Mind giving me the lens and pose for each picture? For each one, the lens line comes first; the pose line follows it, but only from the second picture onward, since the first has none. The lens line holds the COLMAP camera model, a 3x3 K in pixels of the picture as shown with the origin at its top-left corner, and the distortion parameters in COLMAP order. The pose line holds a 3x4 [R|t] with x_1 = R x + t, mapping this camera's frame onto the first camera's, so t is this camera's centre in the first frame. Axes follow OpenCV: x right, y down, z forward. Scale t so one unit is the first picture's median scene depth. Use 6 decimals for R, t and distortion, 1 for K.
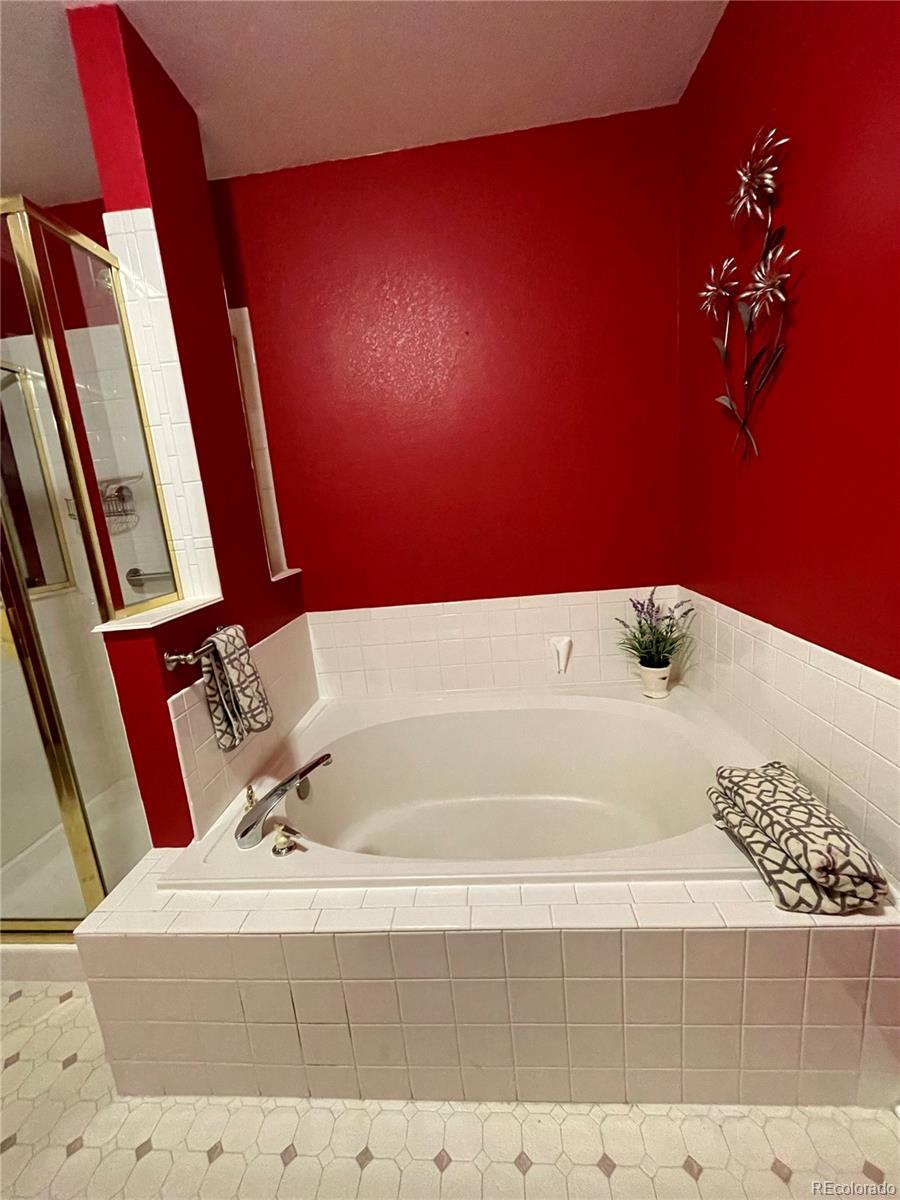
lens RADIAL K [[483.1, 0, 447.6], [0, 483.1, 600.5], [0, 0, 1]] dist [-0.001173, -0.000107]
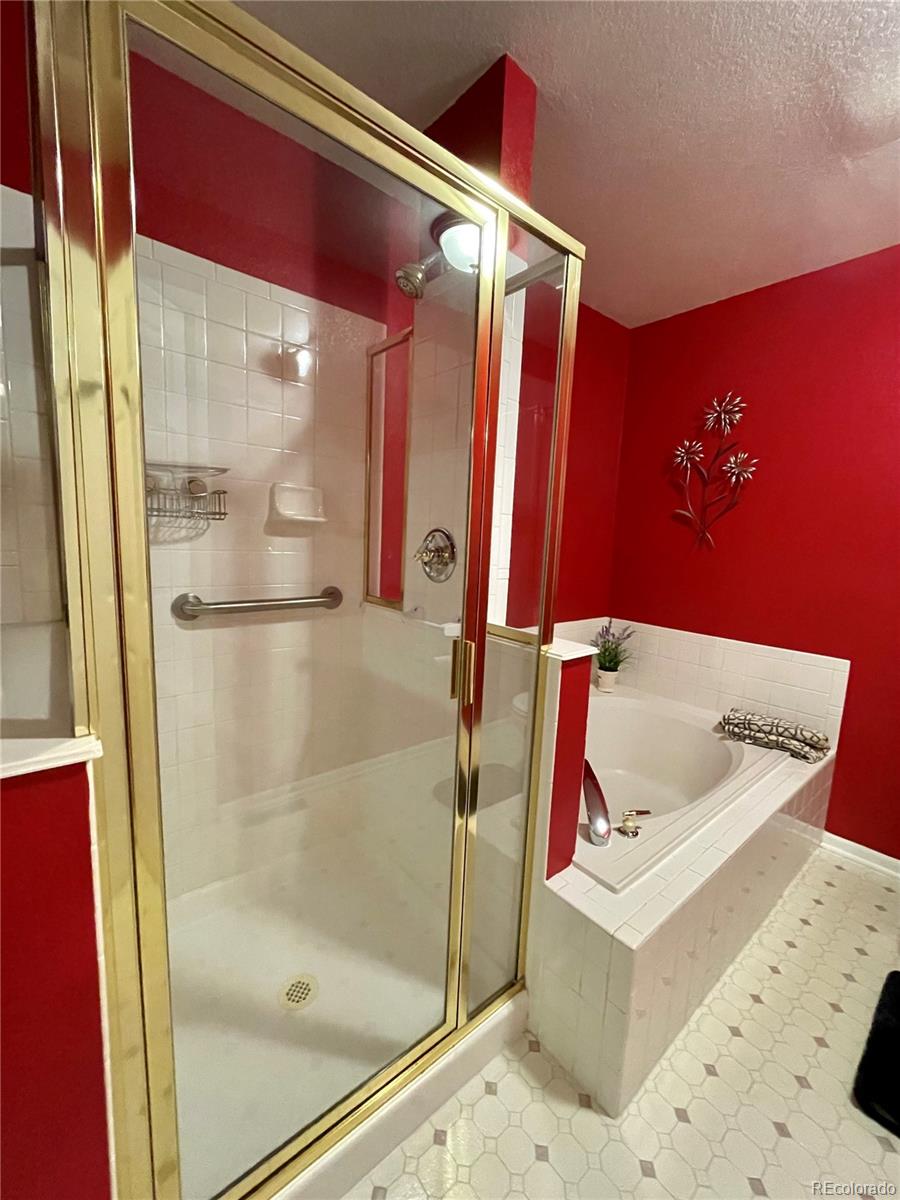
lens RADIAL K [[483.1, 0, 454.2], [0, 483.1, 601.1], [0, 0, 1]] dist [-0.001173, -0.000107]
pose [[0.708861, 0.023948, 0.704942, -1.655796], [0.029909, 0.997504, -0.063963, -0.000506], [-0.704714, 0.066425, 0.706375, 0.453609]]
